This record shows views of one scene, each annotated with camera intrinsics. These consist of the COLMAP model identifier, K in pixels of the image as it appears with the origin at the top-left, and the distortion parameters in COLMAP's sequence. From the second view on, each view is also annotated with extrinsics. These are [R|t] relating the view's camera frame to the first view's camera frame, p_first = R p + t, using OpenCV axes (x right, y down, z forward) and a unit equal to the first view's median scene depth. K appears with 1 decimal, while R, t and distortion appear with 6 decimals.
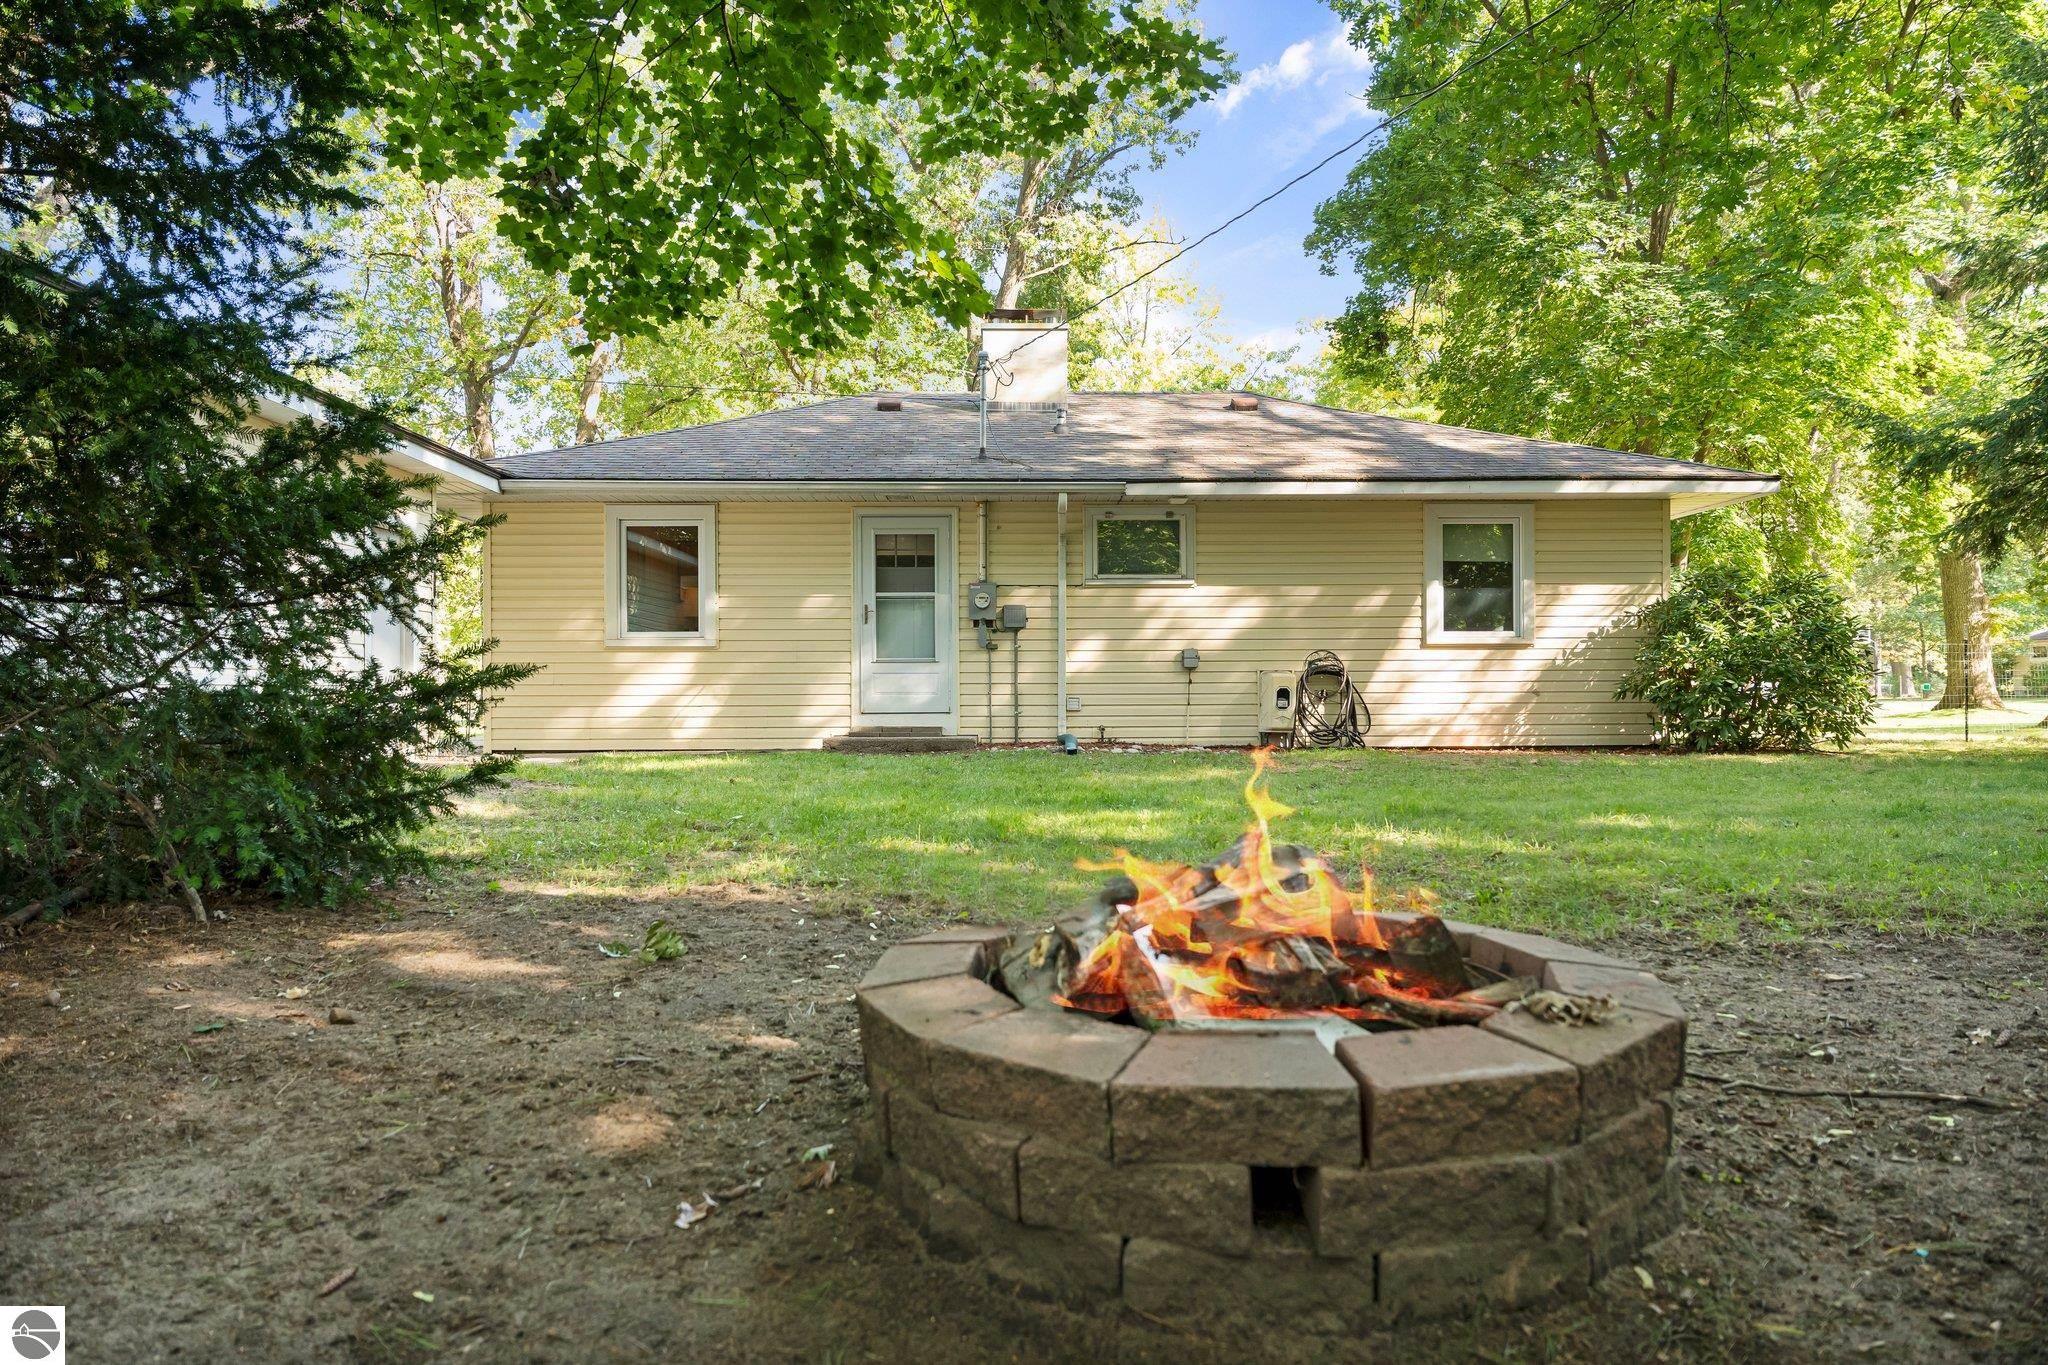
lens RADIAL K [[1378.2, 0, 1023.7], [0, 1378.2, 734.7], [0, 0, 1]] dist [-0.006845, -0.005391]
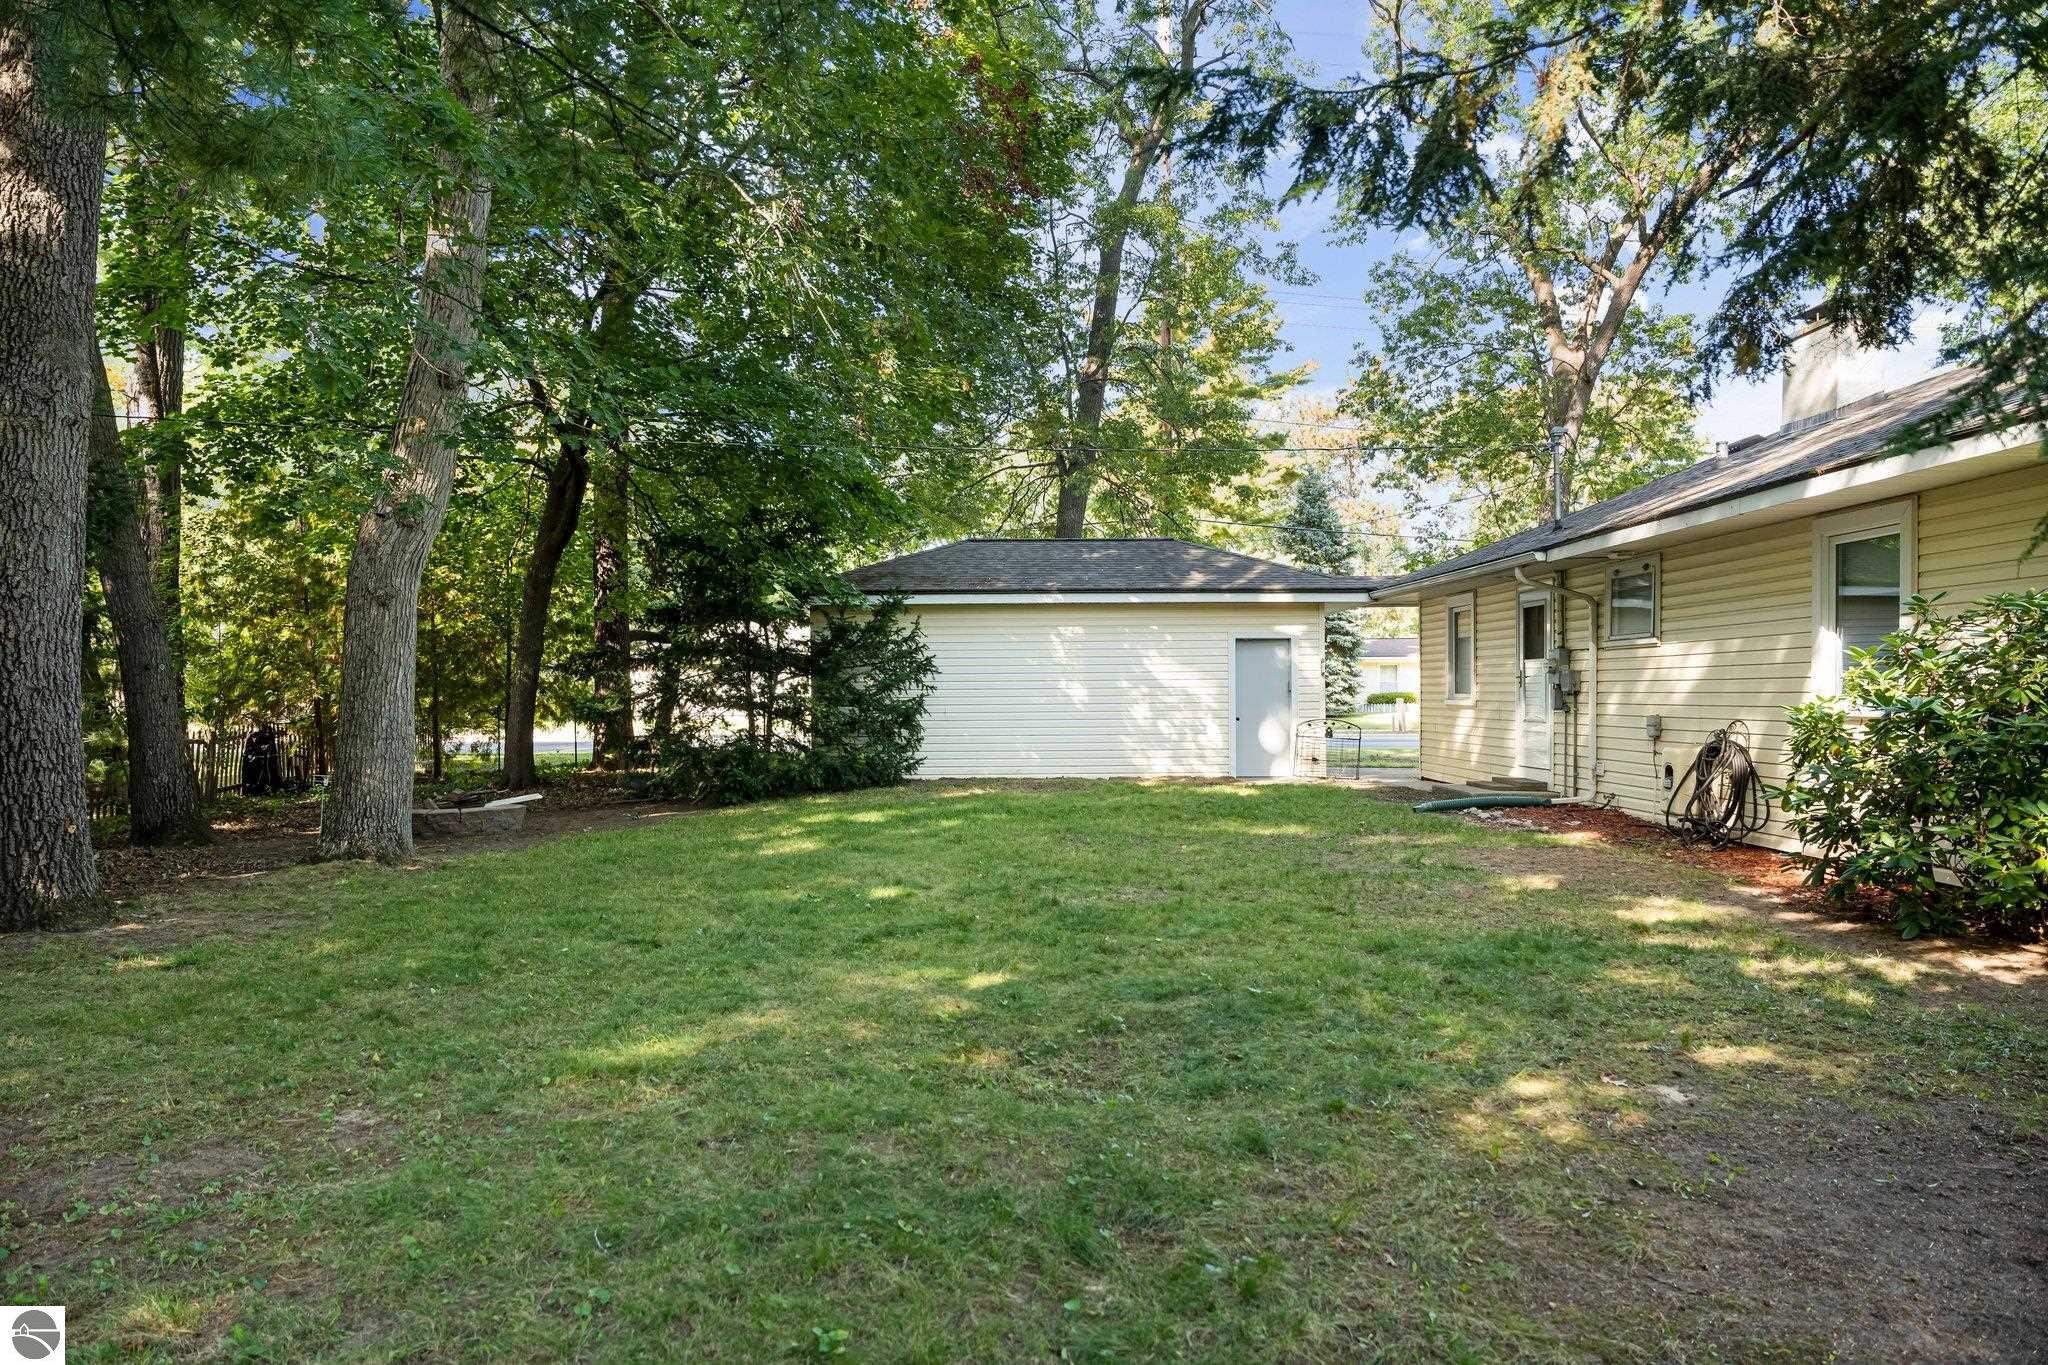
lens RADIAL K [[1376.7, 0, 1019.9], [0, 1376.7, 720.2], [0, 0, 1]] dist [-0.002064, -0.001927]
pose [[0.006192, 0.024712, -0.999675, 1.010513], [-0.009936, 0.999647, 0.024649, -0.076897], [0.999931, 0.009780, 0.006435, 0.579173]]
